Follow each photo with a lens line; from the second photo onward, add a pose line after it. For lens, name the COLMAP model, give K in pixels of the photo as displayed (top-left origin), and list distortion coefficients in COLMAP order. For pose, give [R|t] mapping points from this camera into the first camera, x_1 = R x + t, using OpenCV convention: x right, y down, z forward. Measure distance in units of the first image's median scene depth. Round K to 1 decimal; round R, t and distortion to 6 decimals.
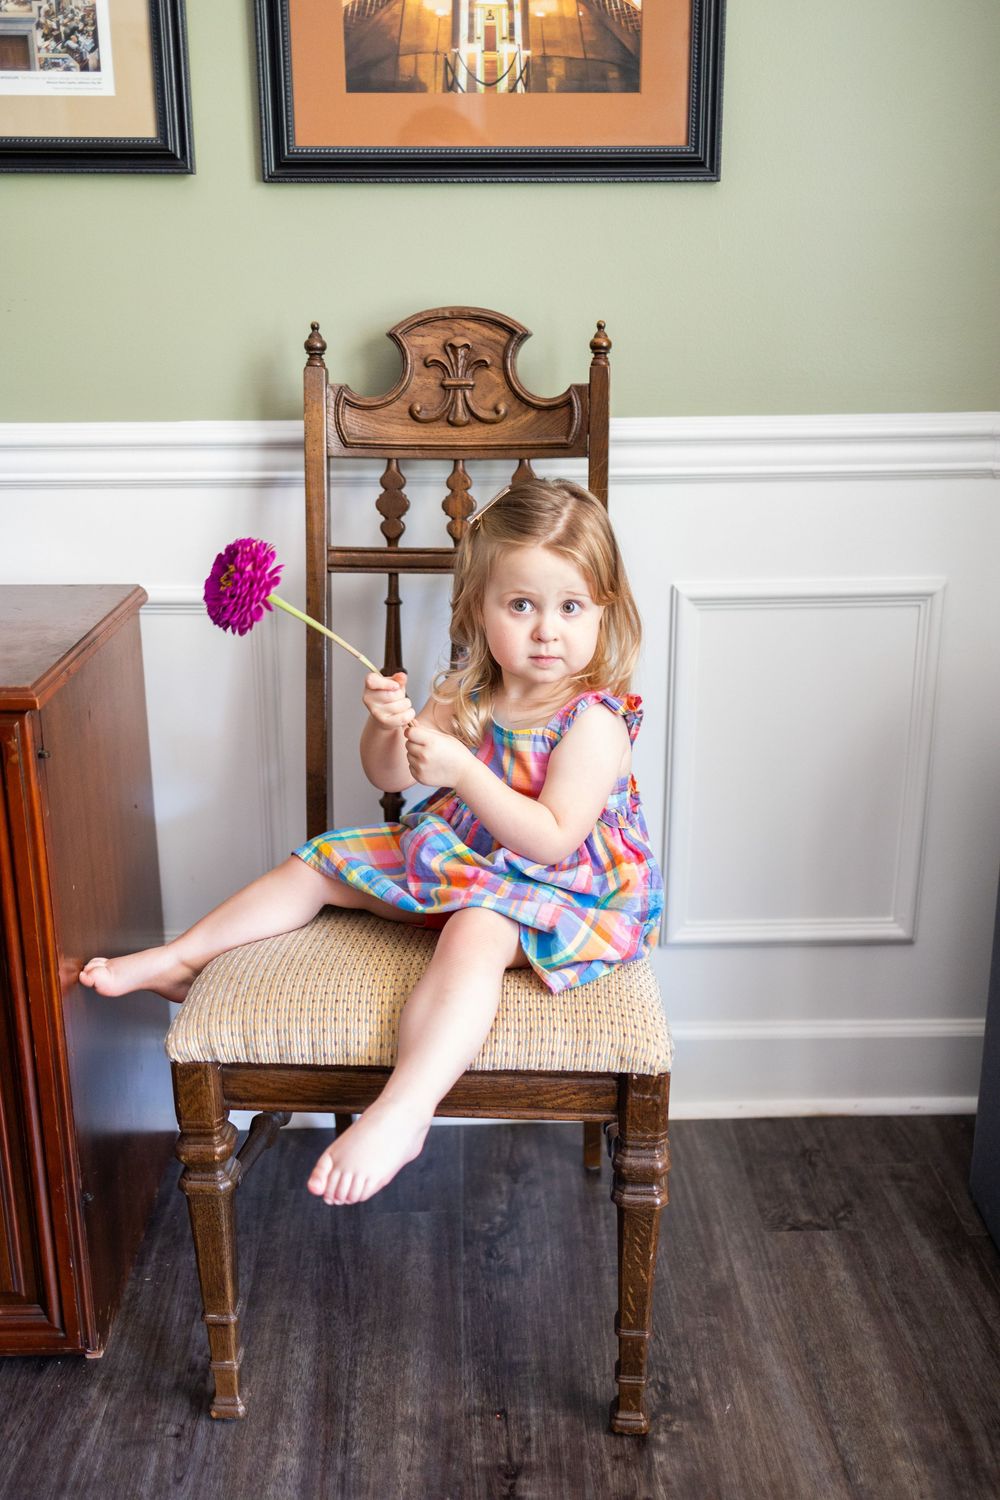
lens RADIAL K [[1508.4, 0, 479.6], [0, 1508.4, 784.1], [0, 0, 1]] dist [0.010856, 0.000000]
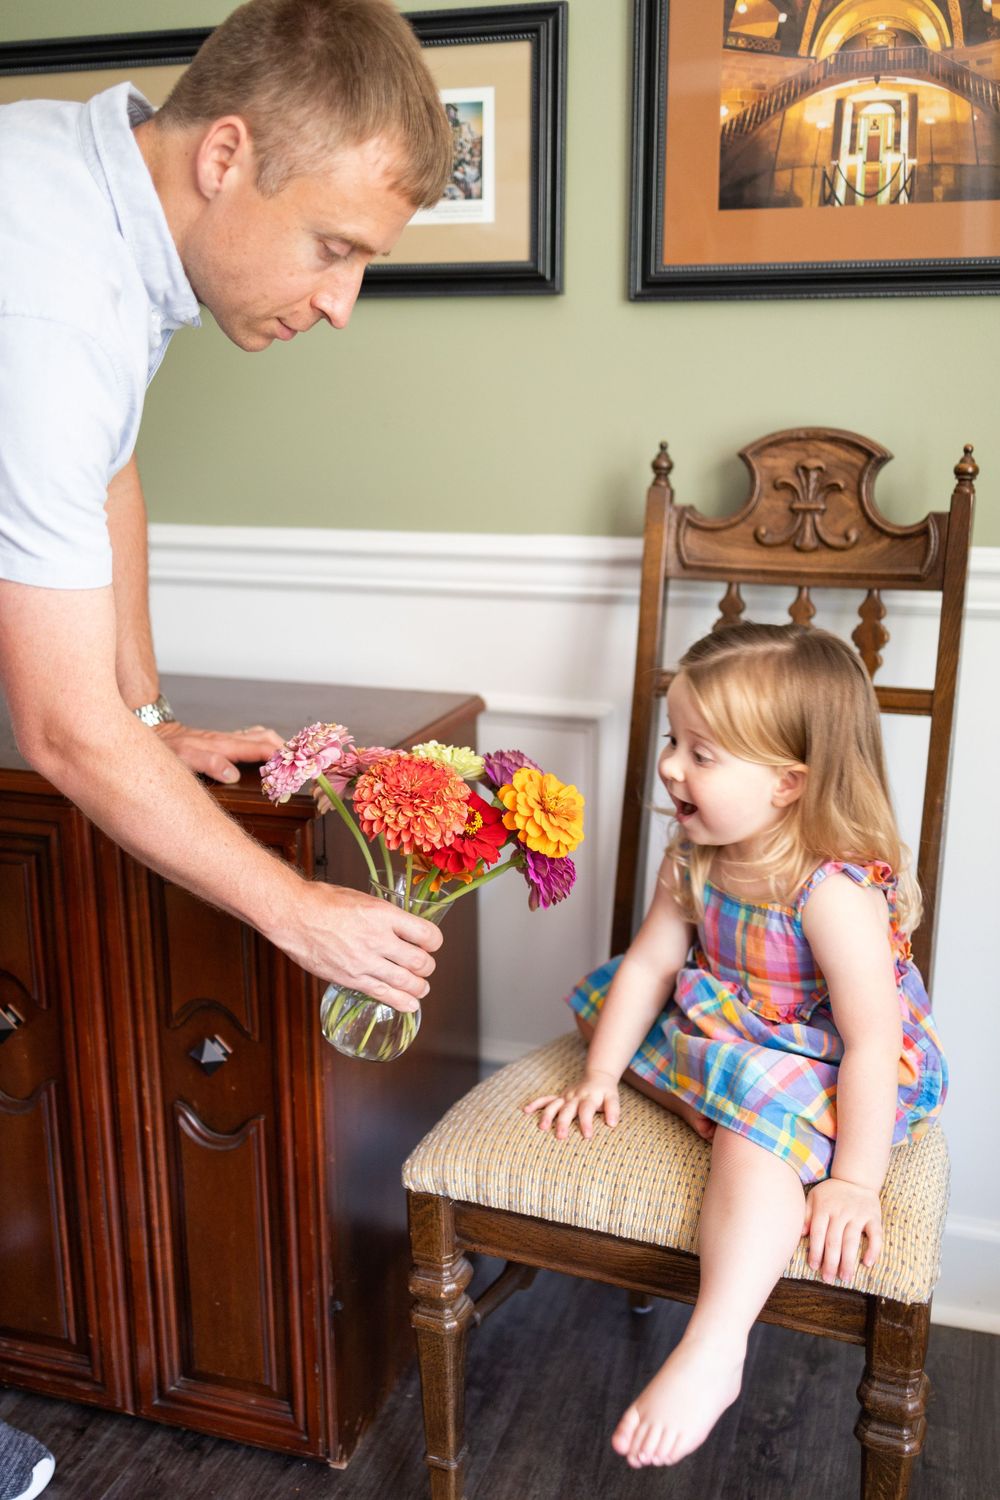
lens RADIAL K [[1508.4, 0, 497.6], [0, 1508.4, 769.9], [0, 0, 1]] dist [0.010856, 0.000000]
pose [[0.941918, 0.084850, -0.324947, 0.124560], [-0.104257, 0.993631, -0.042752, -0.042760], [0.319250, 0.074147, 0.944766, 0.061802]]
